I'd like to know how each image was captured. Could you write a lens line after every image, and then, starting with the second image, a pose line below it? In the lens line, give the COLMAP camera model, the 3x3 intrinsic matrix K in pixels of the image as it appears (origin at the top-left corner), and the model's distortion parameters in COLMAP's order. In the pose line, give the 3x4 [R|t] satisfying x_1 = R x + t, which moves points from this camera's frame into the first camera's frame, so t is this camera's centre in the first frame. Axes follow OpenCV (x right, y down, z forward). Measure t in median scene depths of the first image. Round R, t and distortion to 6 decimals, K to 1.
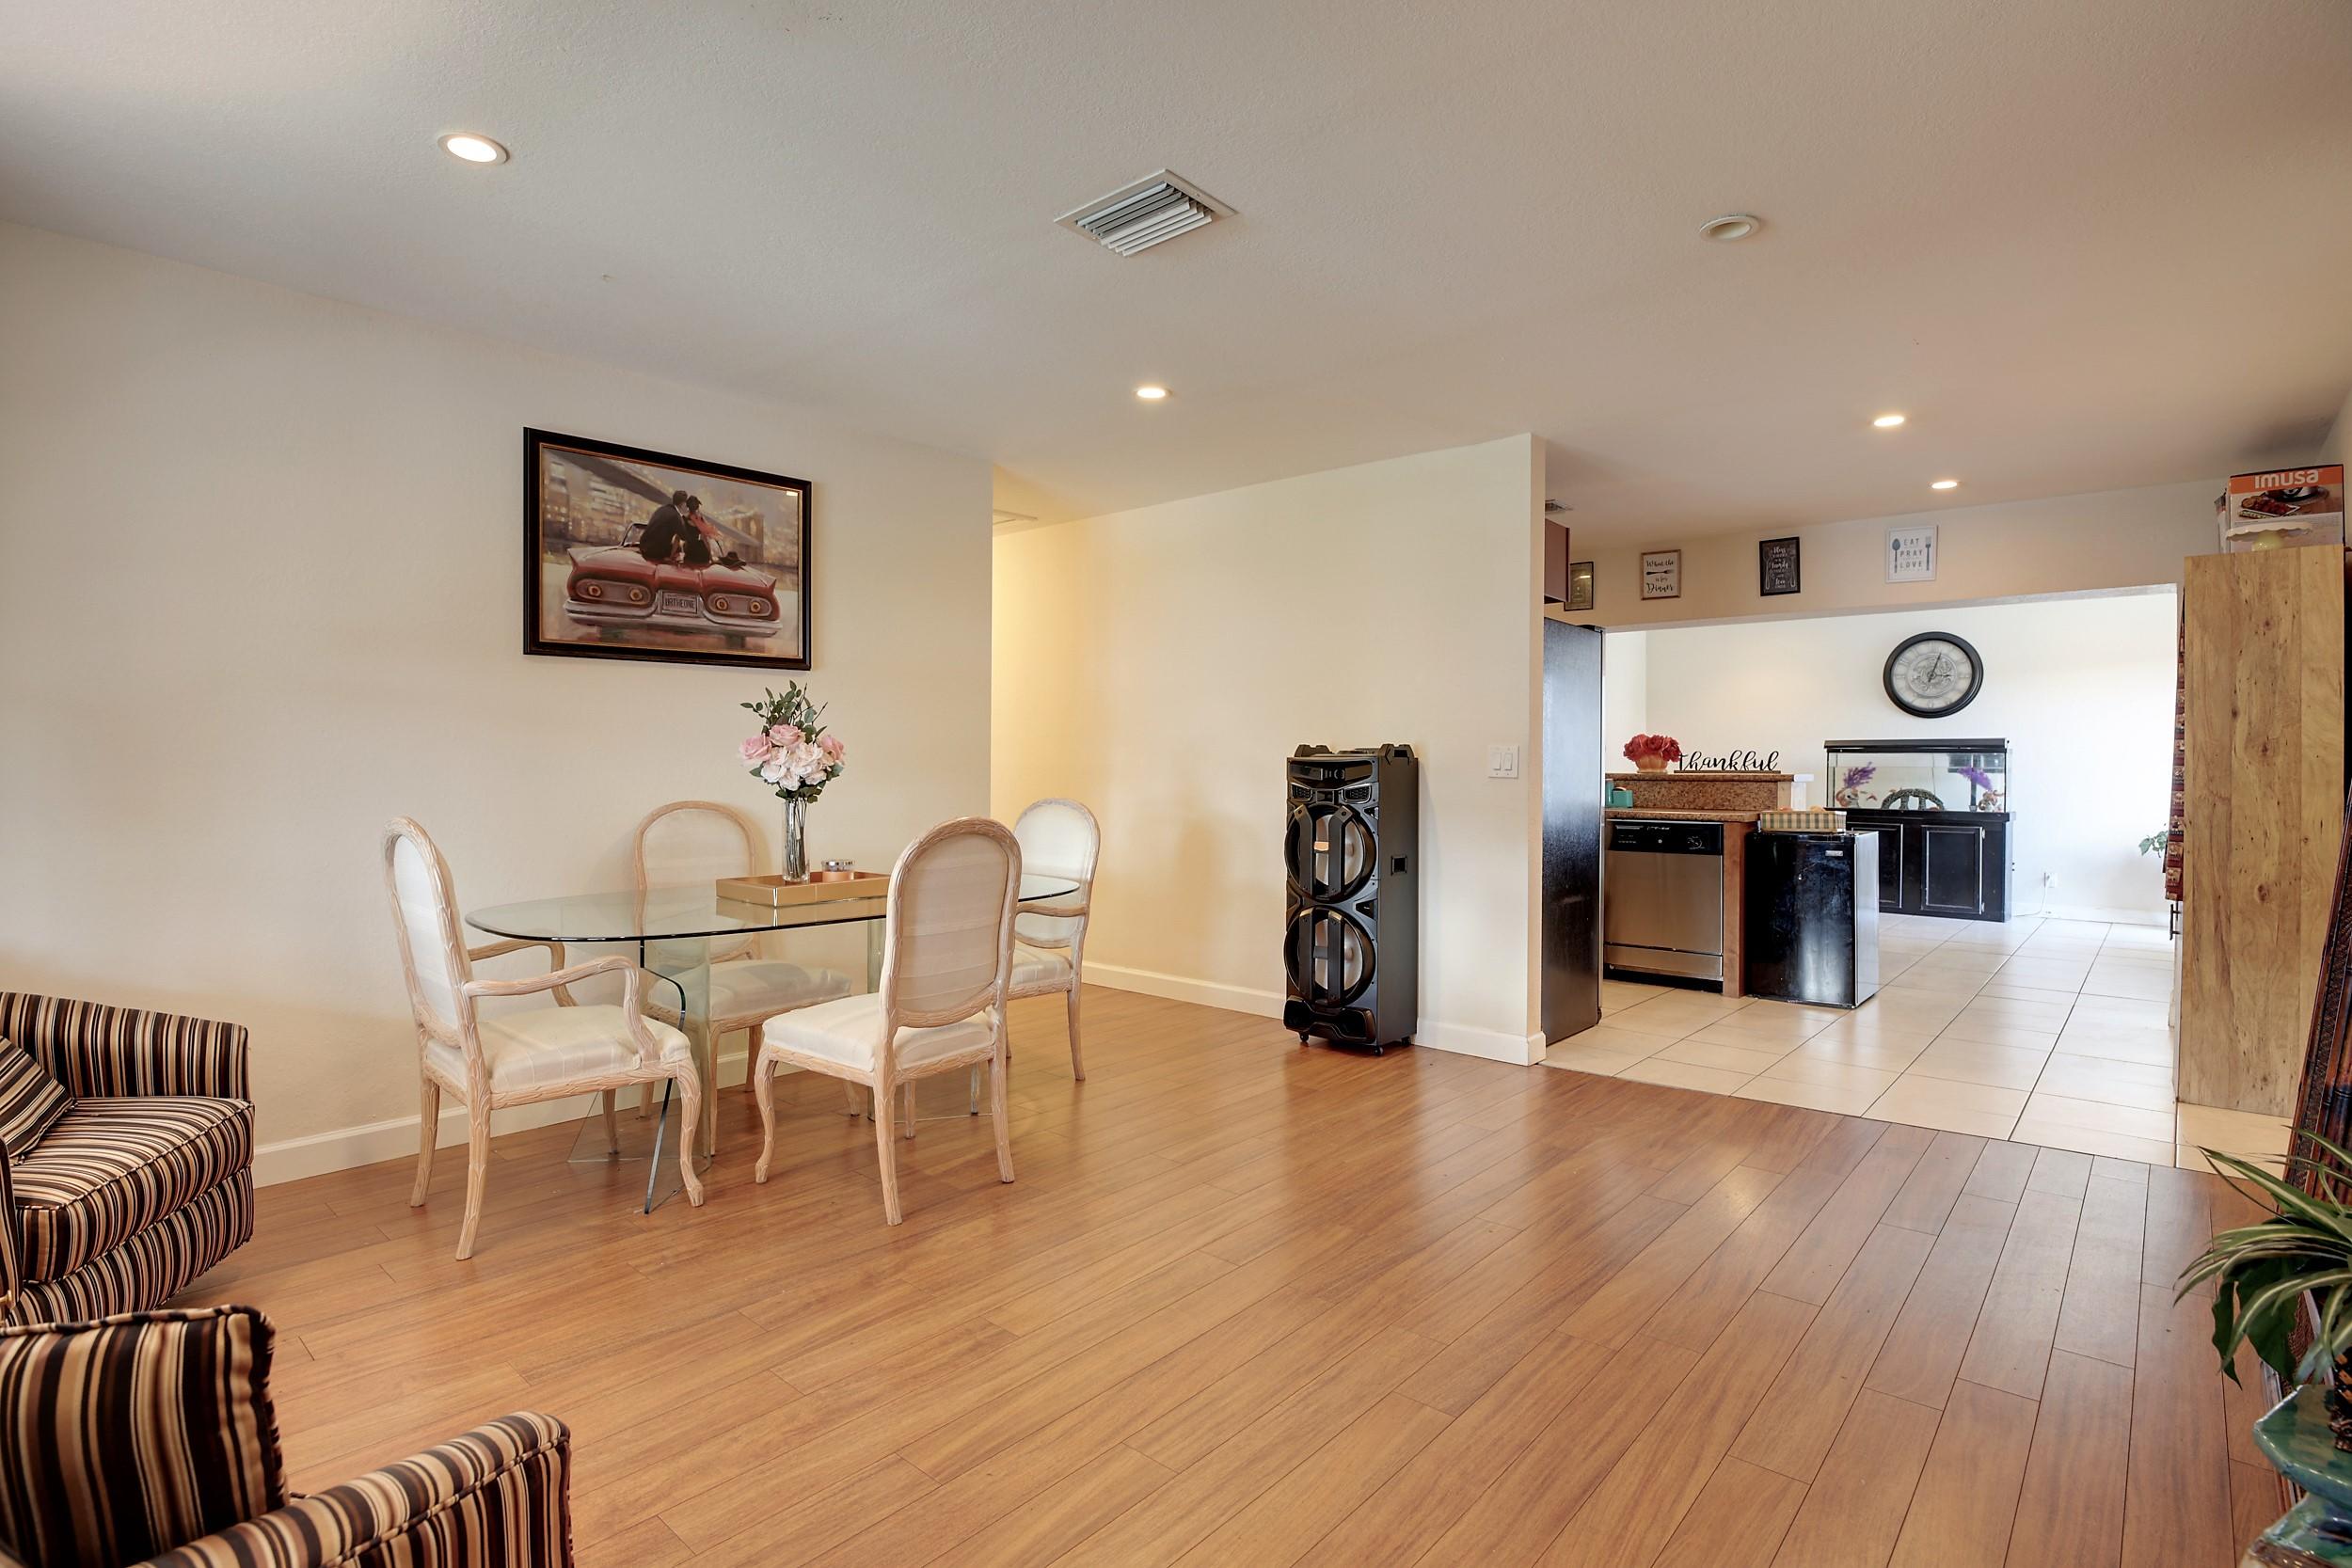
lens RADIAL K [[1176.9, 0, 1163.5], [0, 1176.9, 742.1], [0, 0, 1]] dist [-0.030432, 0.000095]
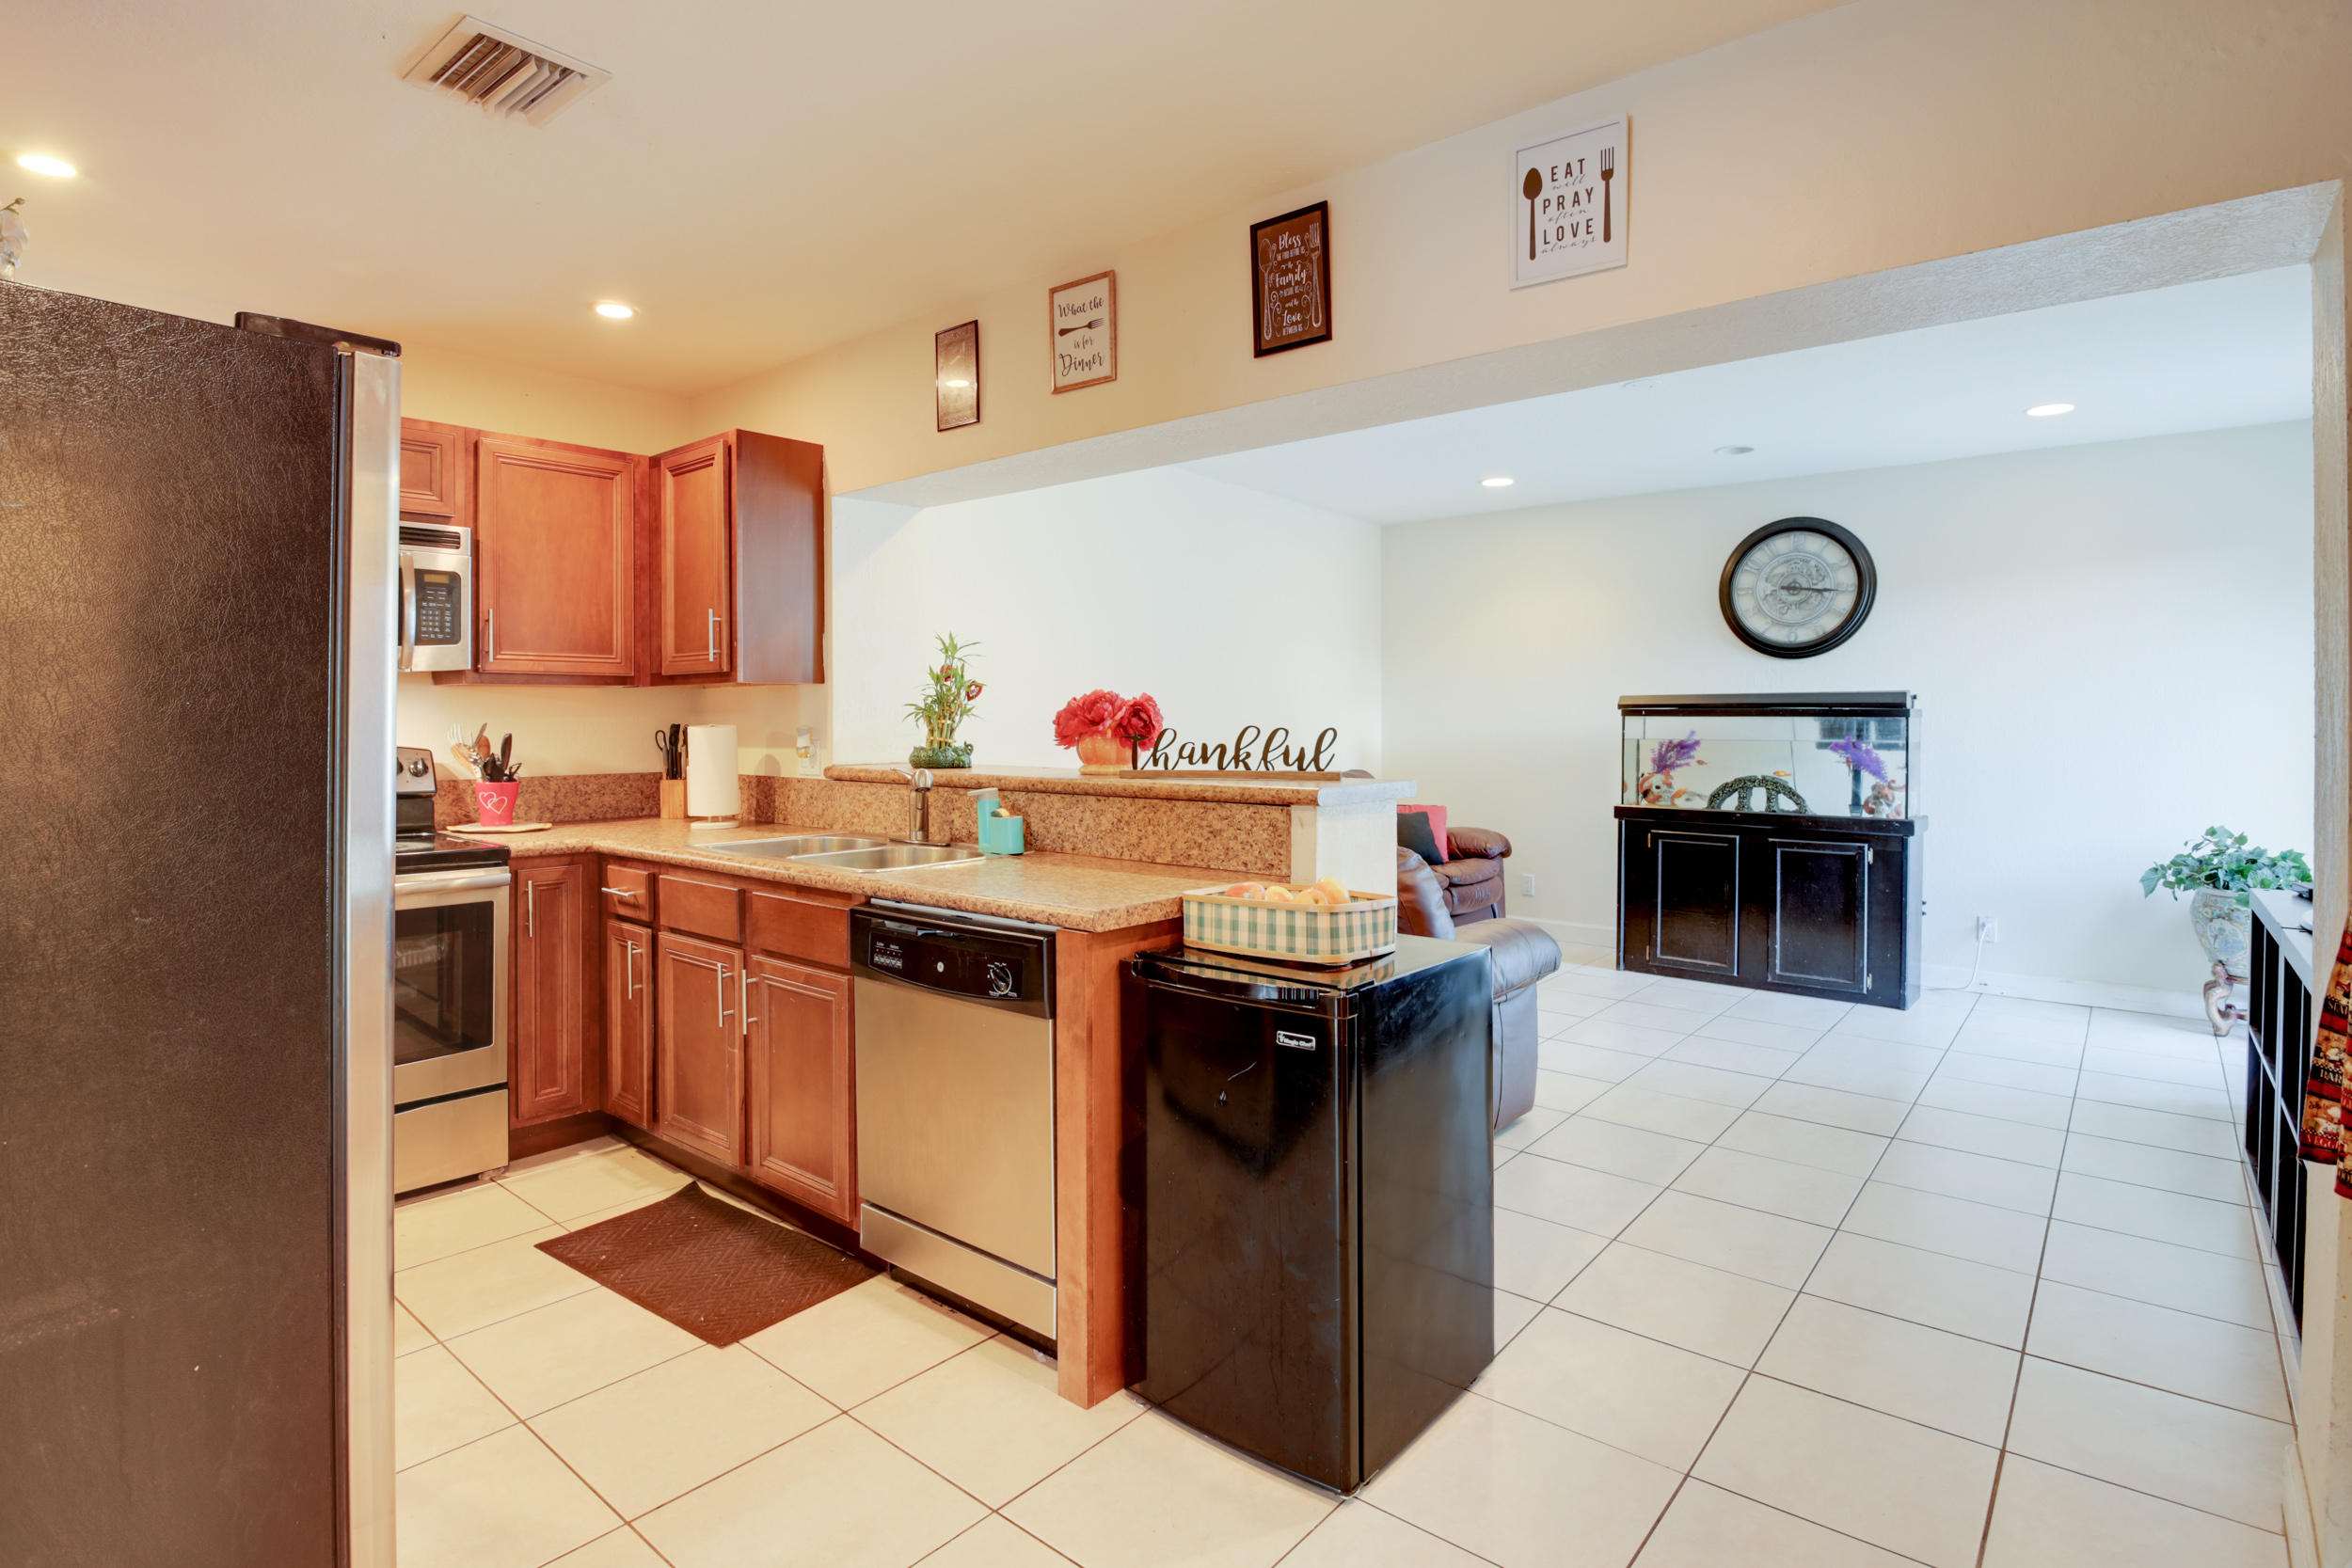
lens RADIAL K [[1171.2, 0, 1159.0], [0, 1171.2, 703.4], [0, 0, 1]] dist [-0.019149, -0.001522]
pose [[0.999842, -0.004778, 0.017115, 0.331725], [0.004640, 0.999957, 0.008078, -0.003904], [-0.017153, -0.007997, 0.999821, 0.411961]]
